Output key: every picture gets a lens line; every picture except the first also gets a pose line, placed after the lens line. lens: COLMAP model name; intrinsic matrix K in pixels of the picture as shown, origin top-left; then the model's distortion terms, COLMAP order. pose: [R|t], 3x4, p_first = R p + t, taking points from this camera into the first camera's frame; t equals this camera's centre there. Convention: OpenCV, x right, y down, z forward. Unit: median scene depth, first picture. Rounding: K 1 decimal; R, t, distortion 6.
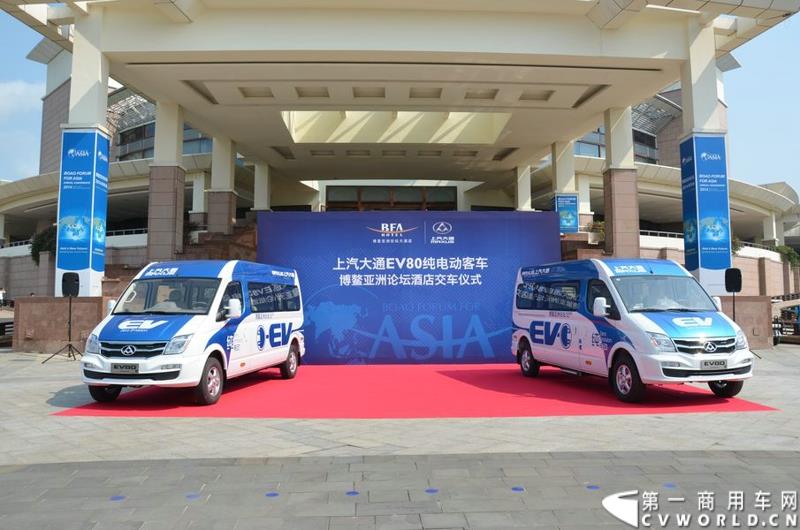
lens RADIAL K [[635.4, 0, 436.7], [0, 635.4, 268.3], [0, 0, 1]] dist [-0.220072, 0.219124]
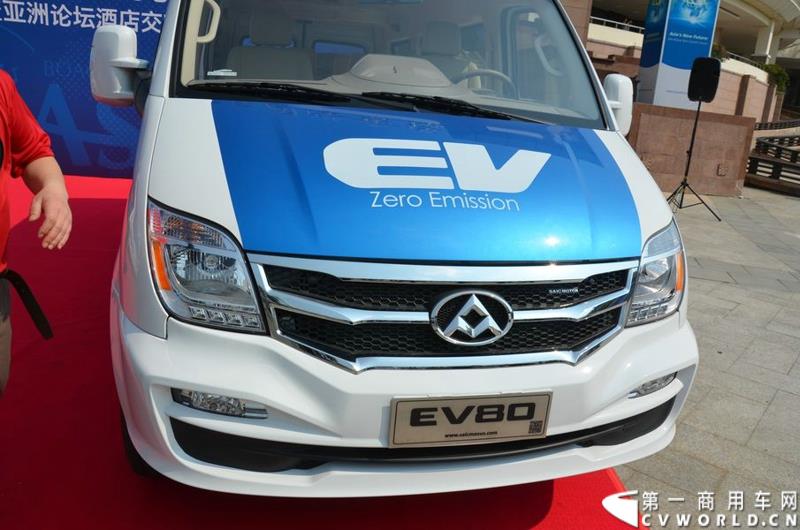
lens RADIAL K [[635.4, 0, 436.7], [0, 635.4, 268.3], [0, 0, 1]] dist [-0.220072, 0.219124]
pose [[0.928124, -0.006776, 0.372211, -0.312779], [-0.122158, 0.938929, 0.321699, 0.031994], [-0.351659, -0.344045, 0.870614, 0.447853]]
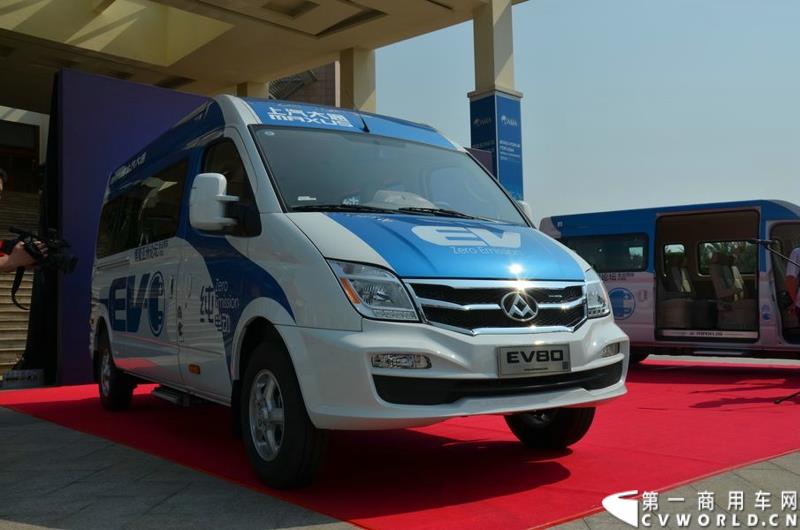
lens RADIAL K [[728.5, 0, 419.3], [0, 728.5, 272.2], [0, 0, 1]] dist [-0.007067, 0.025671]
pose [[0.777014, 0.032939, 0.628621, -0.425398], [-0.036109, 0.999318, -0.007730, 0.064505], [-0.628447, -0.016692, 0.777674, 0.386284]]
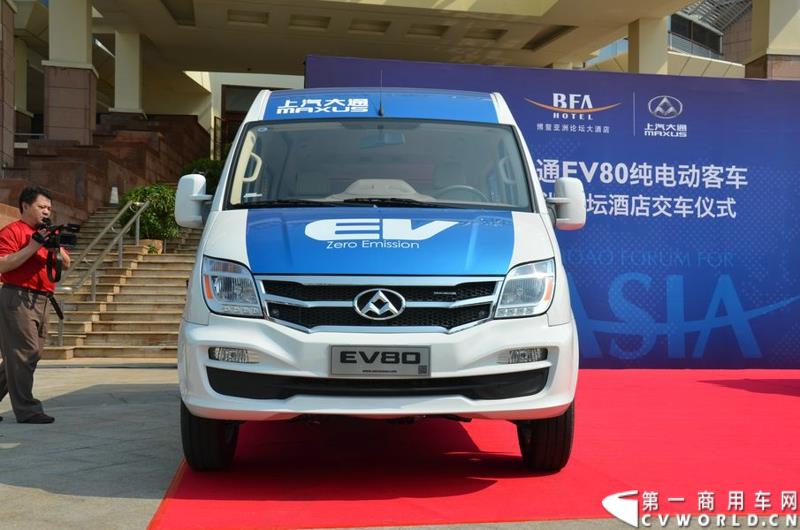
lens RADIAL K [[918.1, 0, 421.7], [0, 918.1, 264.8], [0, 0, 1]] dist [0.025607, 0.011653]
pose [[0.991202, 0.020503, 0.130761, -0.291377], [-0.023457, 0.999502, 0.021089, 0.055511], [-0.130264, -0.023971, 0.991190, 0.283267]]
